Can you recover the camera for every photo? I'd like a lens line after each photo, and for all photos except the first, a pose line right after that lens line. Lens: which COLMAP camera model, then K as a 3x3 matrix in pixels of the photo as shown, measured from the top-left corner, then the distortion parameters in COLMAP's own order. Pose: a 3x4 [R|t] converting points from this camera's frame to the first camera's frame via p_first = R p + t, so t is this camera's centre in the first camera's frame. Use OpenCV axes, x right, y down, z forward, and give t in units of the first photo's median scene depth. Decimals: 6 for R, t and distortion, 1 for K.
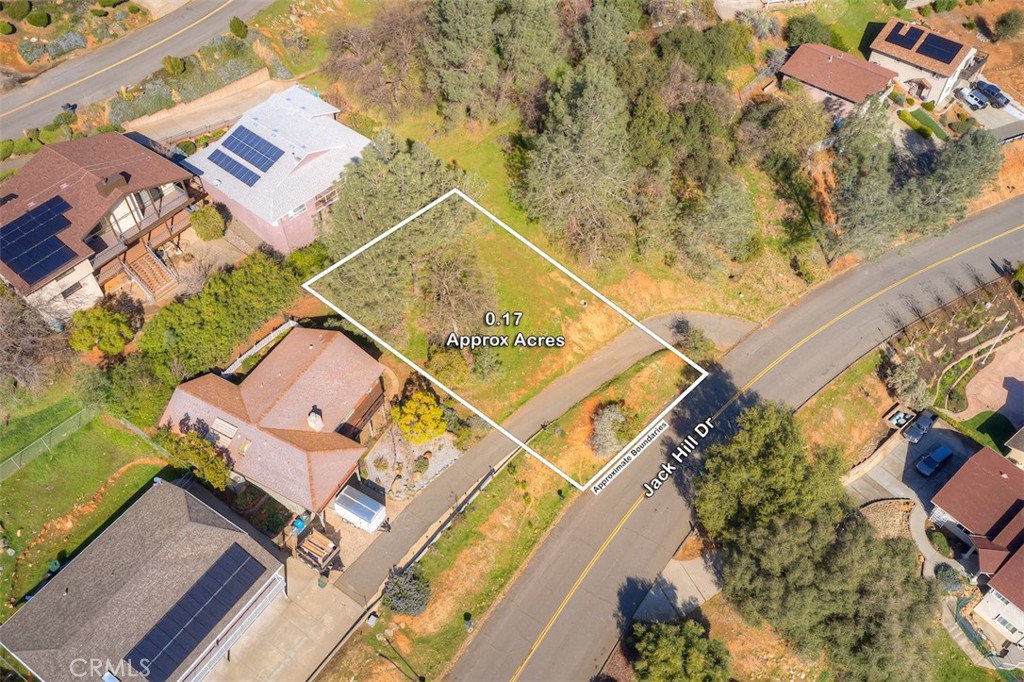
lens RADIAL K [[830.6, 0, 512.0], [0, 830.6, 341.0], [0, 0, 1]] dist [-0.029320, 0.010449]
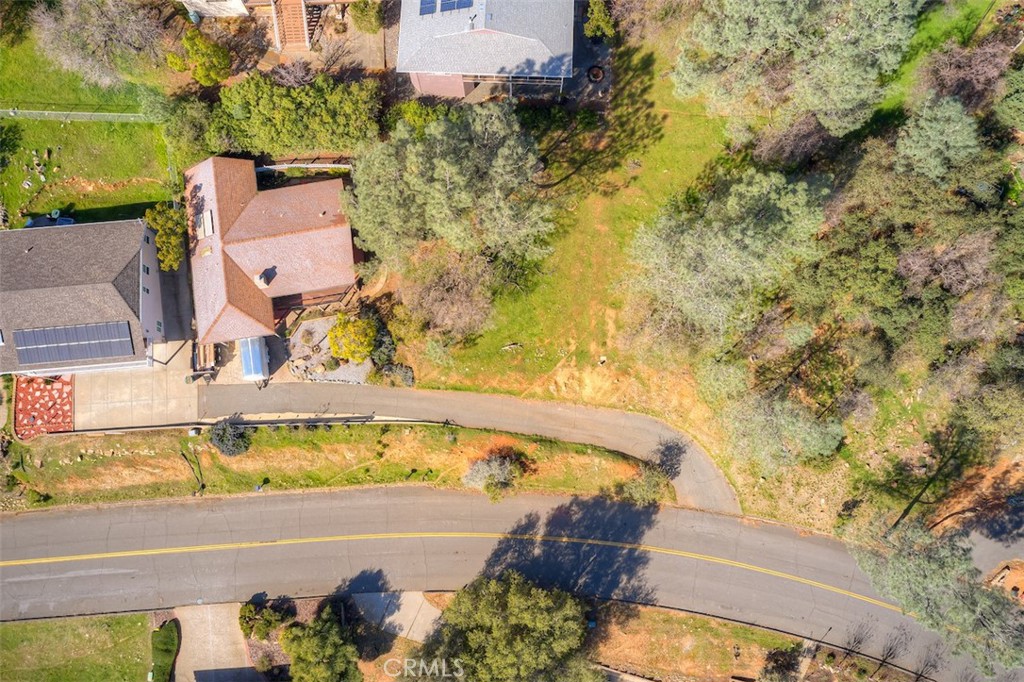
lens RADIAL K [[830.6, 0, 512.0], [0, 830.6, 341.0], [0, 0, 1]] dist [-0.029320, 0.010449]
pose [[0.616161, 0.772725, -0.152451, 0.174945], [-0.583841, 0.578023, 0.570104, -0.615390], [0.528654, -0.262269, 0.807304, 0.261781]]
